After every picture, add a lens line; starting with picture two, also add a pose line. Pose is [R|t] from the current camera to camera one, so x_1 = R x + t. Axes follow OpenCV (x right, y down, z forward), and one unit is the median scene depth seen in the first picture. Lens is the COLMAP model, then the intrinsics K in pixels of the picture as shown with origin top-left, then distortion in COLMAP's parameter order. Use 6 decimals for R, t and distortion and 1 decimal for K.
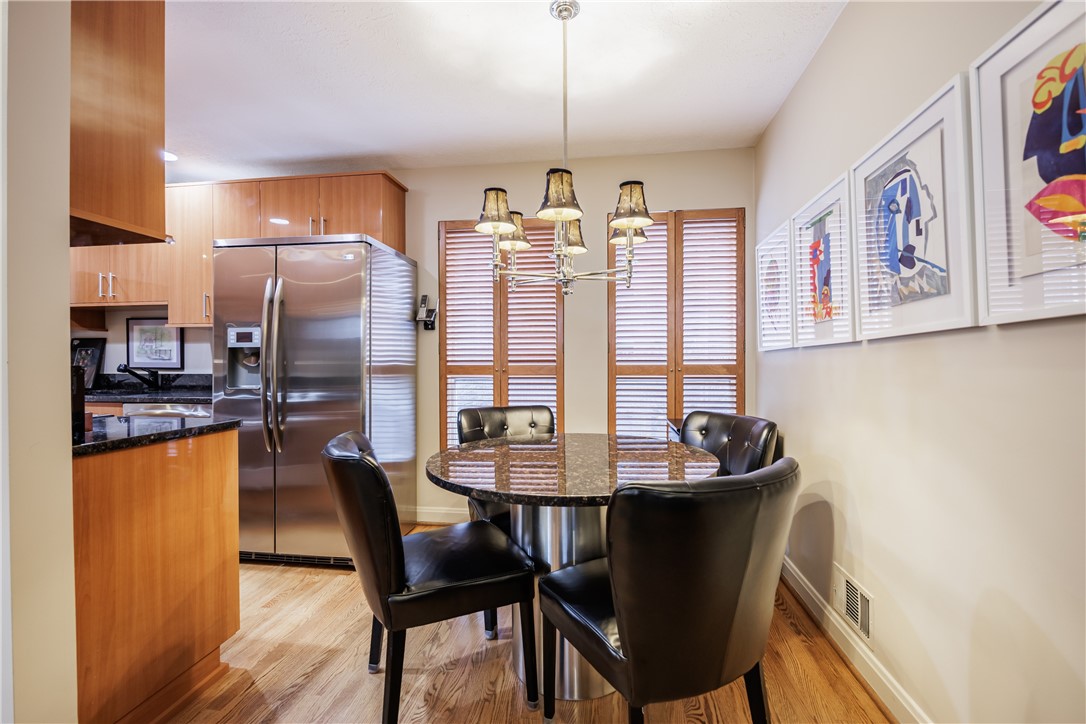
lens RADIAL K [[498.5, 0, 540.9], [0, 498.5, 359.3], [0, 0, 1]] dist [-0.006763, -0.001912]
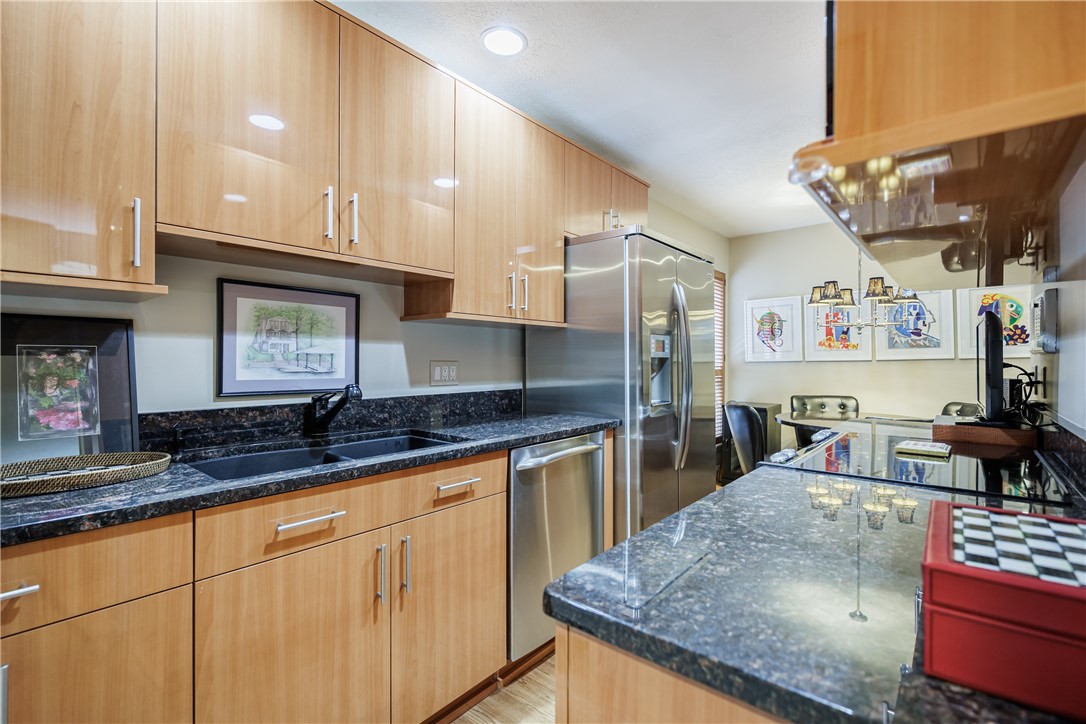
lens RADIAL K [[498.5, 0, 528.1], [0, 498.5, 364.1], [0, 0, 1]] dist [-0.006763, -0.001912]
pose [[0.498201, -0.011996, 0.866979, -1.178077], [-0.008567, 0.999787, 0.018756, -0.021197], [-0.867019, -0.016772, 0.497992, 0.607545]]
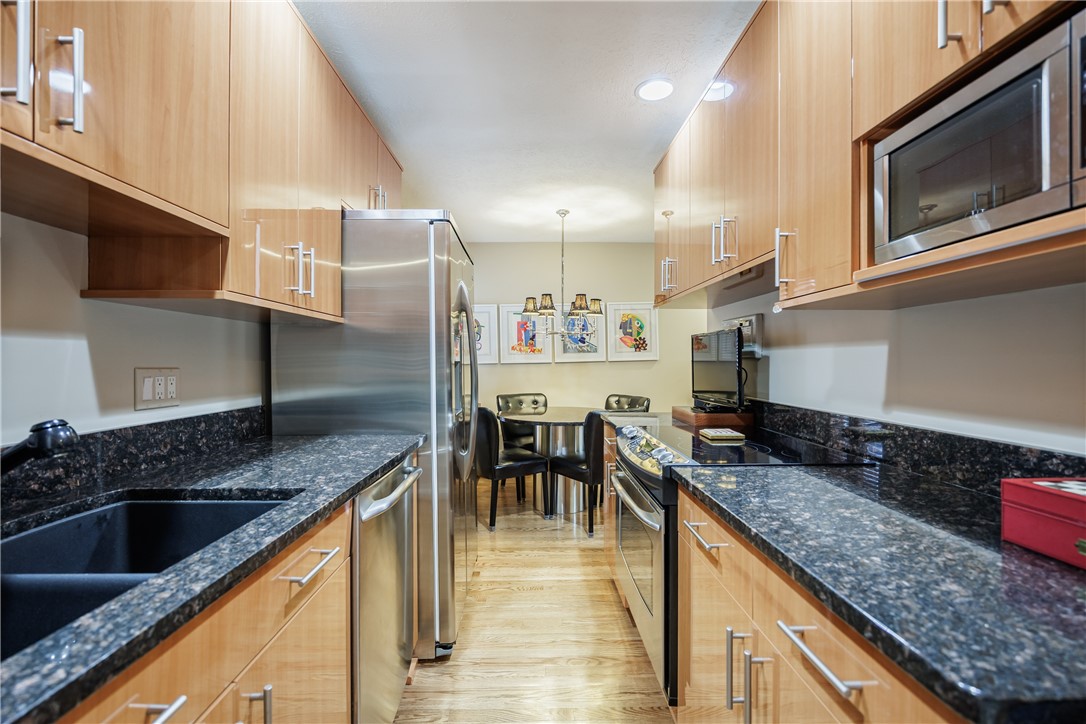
lens RADIAL K [[498.5, 0, 544.1], [0, 498.5, 359.2], [0, 0, 1]] dist [-0.006763, -0.001912]
pose [[-0.218362, -0.000297, 0.975868, -1.116068], [-0.009663, 0.999952, -0.001858, -0.021455], [-0.975820, -0.009836, -0.218354, 0.843556]]
